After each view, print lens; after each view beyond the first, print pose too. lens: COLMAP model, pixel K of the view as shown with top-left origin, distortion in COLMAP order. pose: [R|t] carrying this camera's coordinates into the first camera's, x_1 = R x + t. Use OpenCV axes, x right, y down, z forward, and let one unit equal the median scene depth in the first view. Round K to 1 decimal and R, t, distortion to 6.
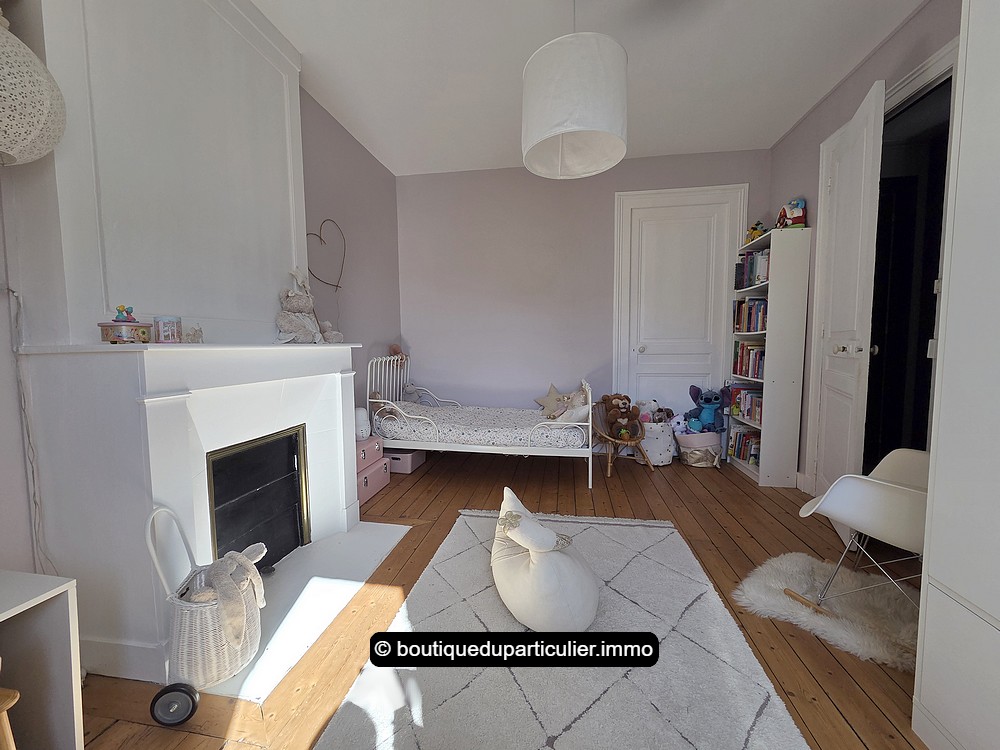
lens RADIAL K [[415.3, 0, 503.4], [0, 415.3, 372.5], [0, 0, 1]] dist [0.000302, 0.000085]
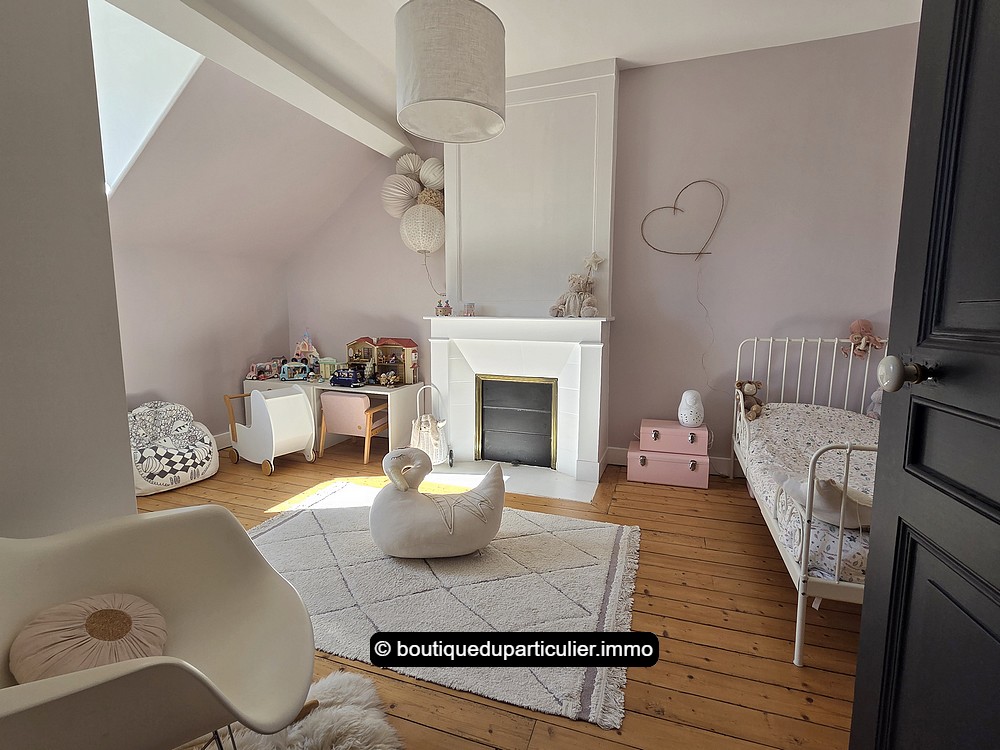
lens RADIAL K [[490.9, 0, 500.0], [0, 490.9, 375.0], [0, 0, 1]] dist [0.002130, 0.000179]
pose [[-0.188949, 0.133732, -0.972838, 0.993626], [-0.071075, 0.986223, 0.149376, -0.100112], [0.979411, 0.097369, -0.176841, 1.035850]]
